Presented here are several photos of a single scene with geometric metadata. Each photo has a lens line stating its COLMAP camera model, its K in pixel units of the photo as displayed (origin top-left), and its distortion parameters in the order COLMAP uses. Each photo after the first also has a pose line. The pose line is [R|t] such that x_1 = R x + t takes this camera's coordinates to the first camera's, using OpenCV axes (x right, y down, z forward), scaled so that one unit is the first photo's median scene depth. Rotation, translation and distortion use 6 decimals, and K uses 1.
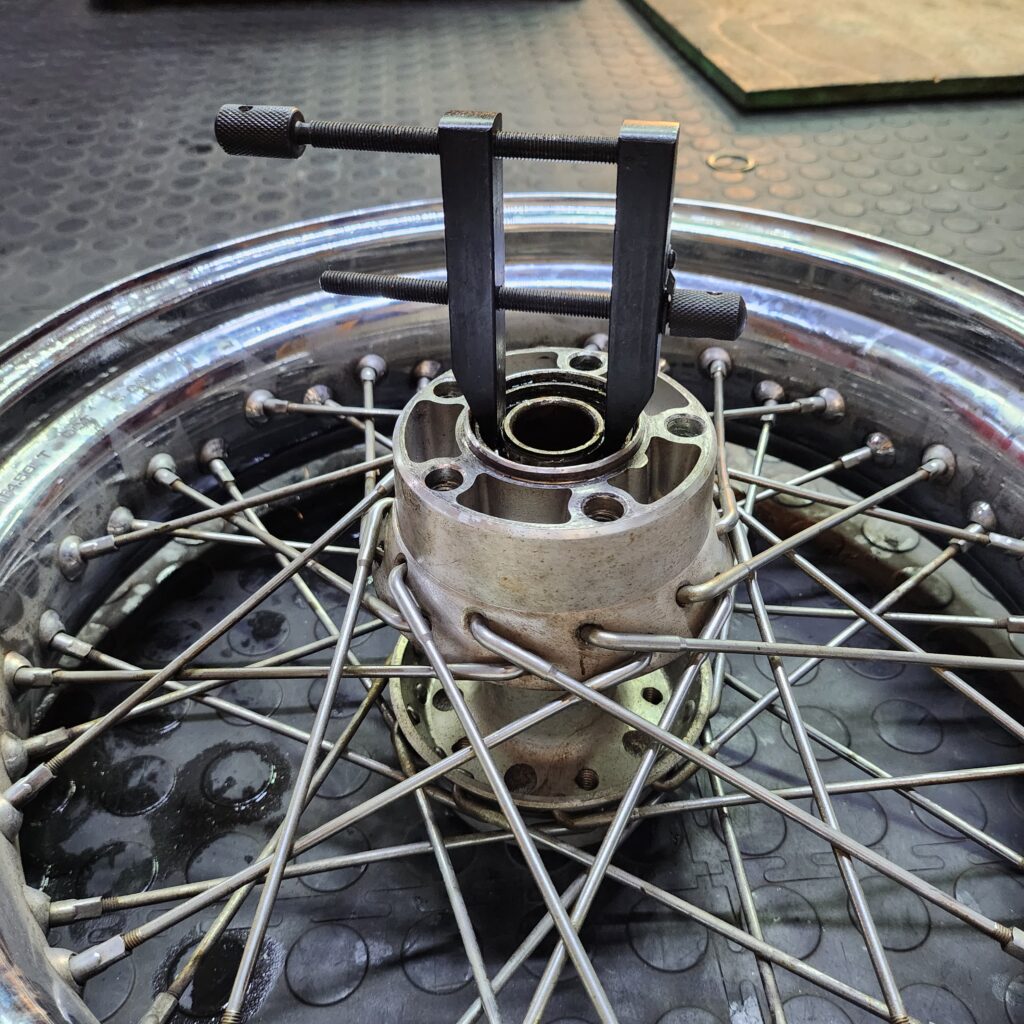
lens RADIAL K [[943.1, 0, 515.6], [0, 943.1, 517.5], [0, 0, 1]] dist [0.091712, -0.105310]
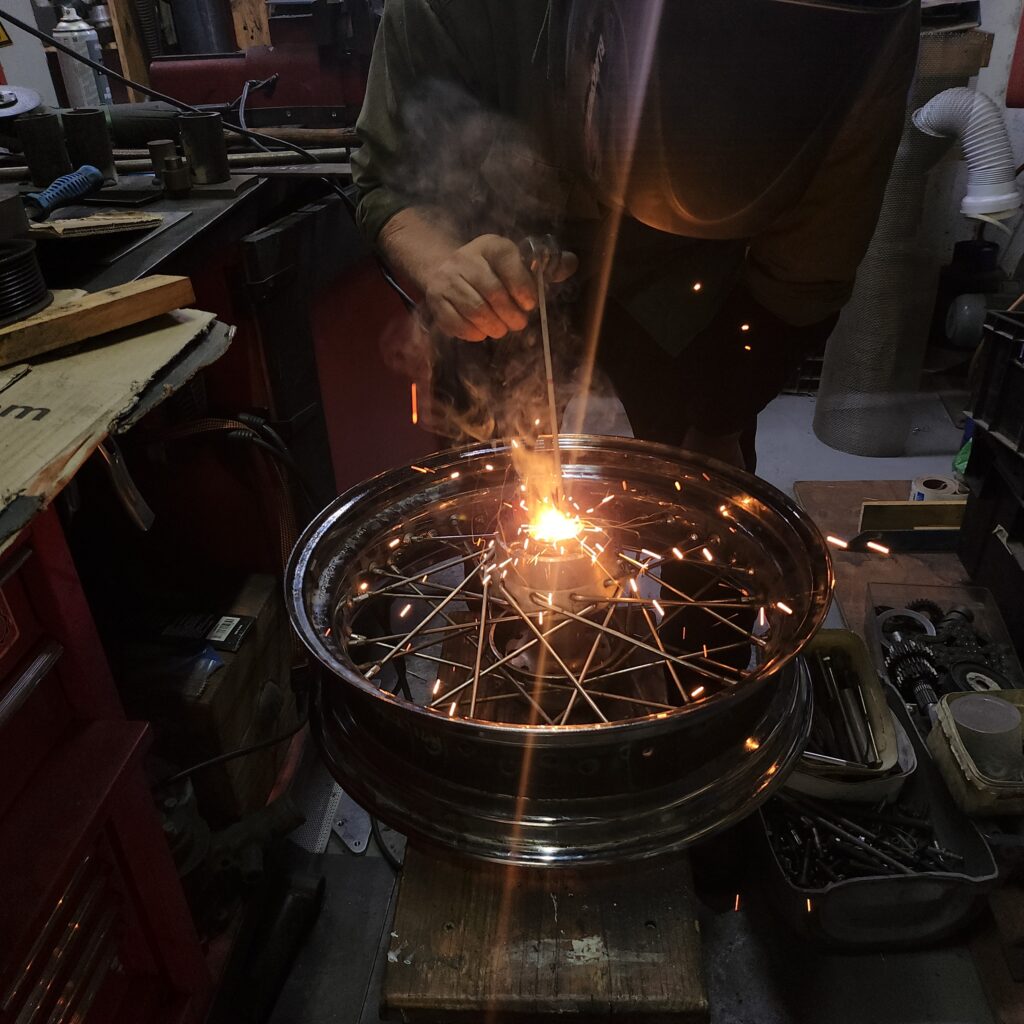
lens RADIAL K [[943.1, 0, 515.6], [0, 943.1, 517.5], [0, 0, 1]] dist [0.091712, -0.105310]
pose [[0.995188, -0.070599, 0.067939, -0.227784], [0.082063, 0.979438, -0.184300, 0.333590], [-0.053531, 0.188989, 0.980519, -1.523251]]
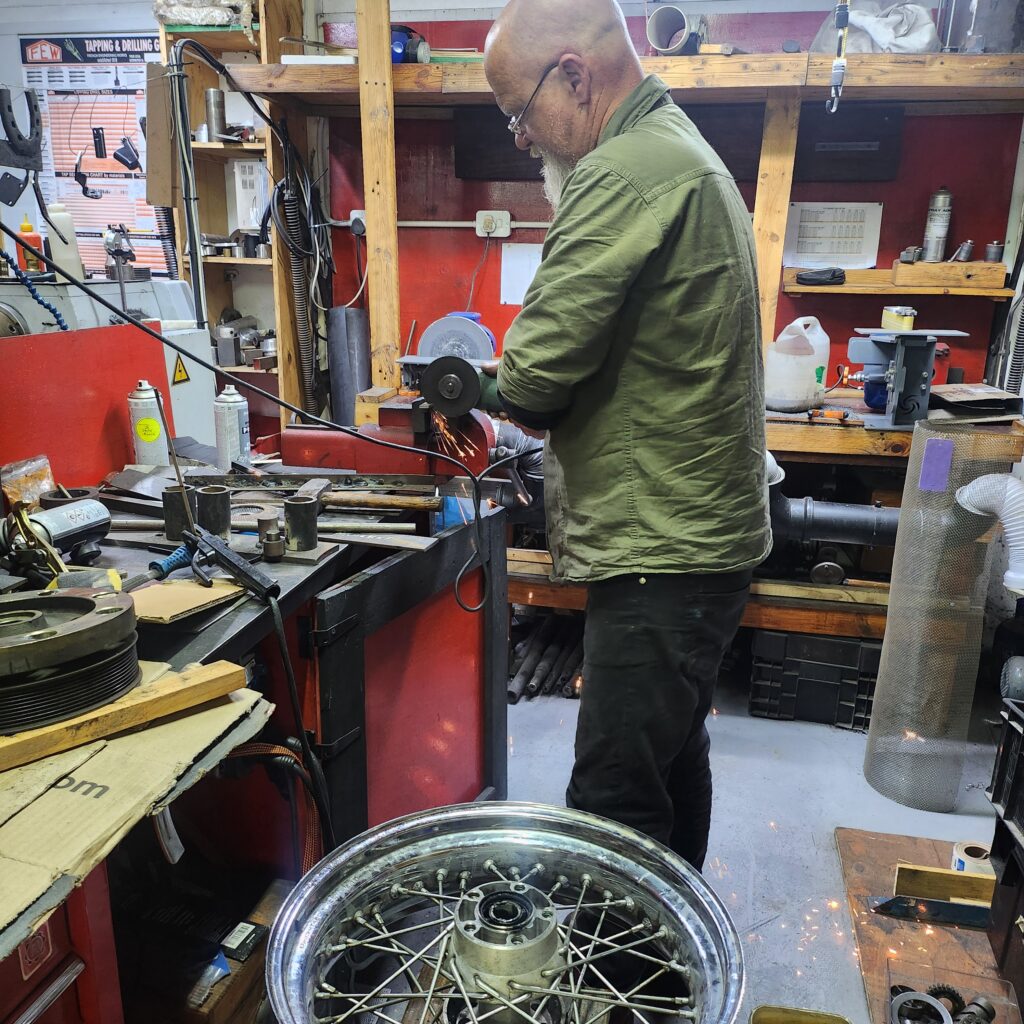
lens RADIAL K [[943.1, 0, 515.6], [0, 943.1, 517.5], [0, 0, 1]] dist [0.091712, -0.105310]
pose [[0.998300, 0.042432, -0.039955, 0.129913], [-0.055534, 0.900565, -0.431159, 0.082341], [0.017687, 0.432645, 0.901391, -2.198994]]
